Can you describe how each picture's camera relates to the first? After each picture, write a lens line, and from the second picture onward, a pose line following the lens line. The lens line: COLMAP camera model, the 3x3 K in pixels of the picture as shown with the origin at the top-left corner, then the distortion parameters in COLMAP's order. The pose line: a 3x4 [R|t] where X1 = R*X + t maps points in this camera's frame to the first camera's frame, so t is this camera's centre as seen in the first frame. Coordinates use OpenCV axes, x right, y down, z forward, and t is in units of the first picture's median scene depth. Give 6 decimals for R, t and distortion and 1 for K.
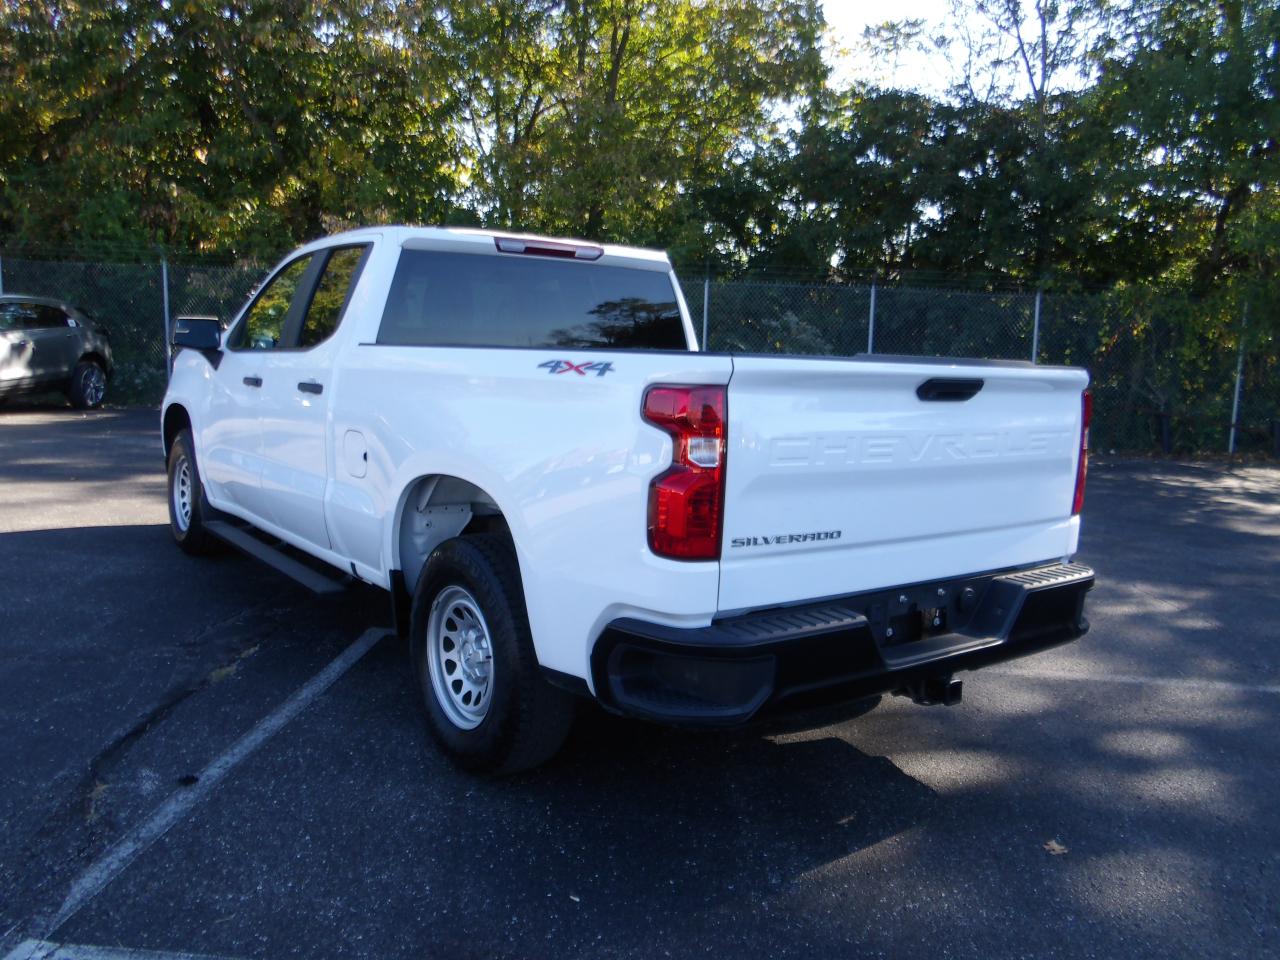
lens RADIAL K [[1044.0, 0, 635.9], [0, 1044.0, 467.4], [0, 0, 1]] dist [-0.095657, 0.103852]
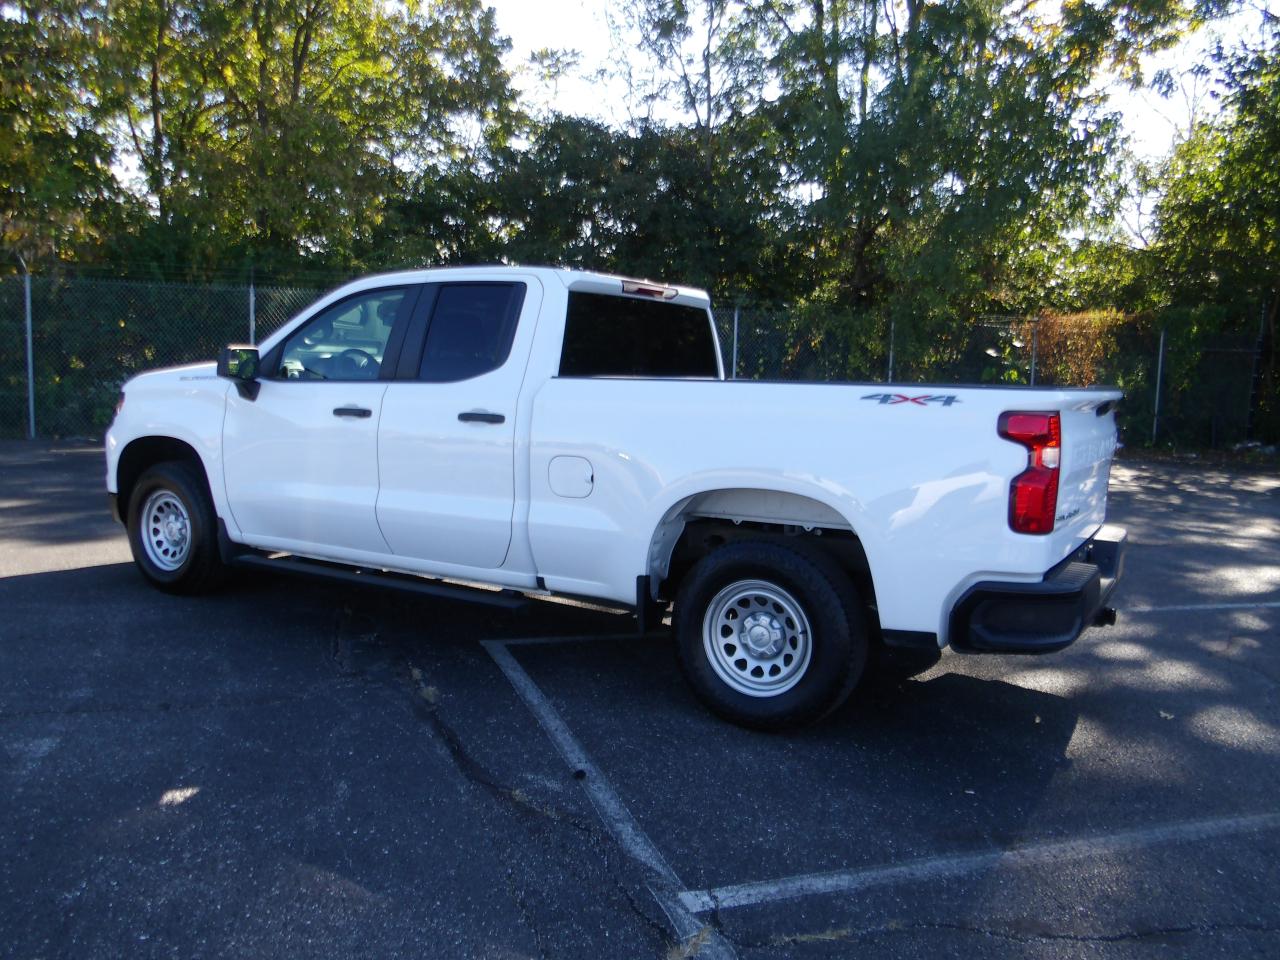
lens RADIAL K [[1044.0, 0, 647.8], [0, 1044.0, 462.7], [0, 0, 1]] dist [-0.095657, 0.103852]
pose [[0.919416, -0.046327, 0.390549, -0.621256], [0.050490, 0.998724, -0.000395, -0.022525], [-0.390032, 0.020082, 0.920582, -0.056558]]
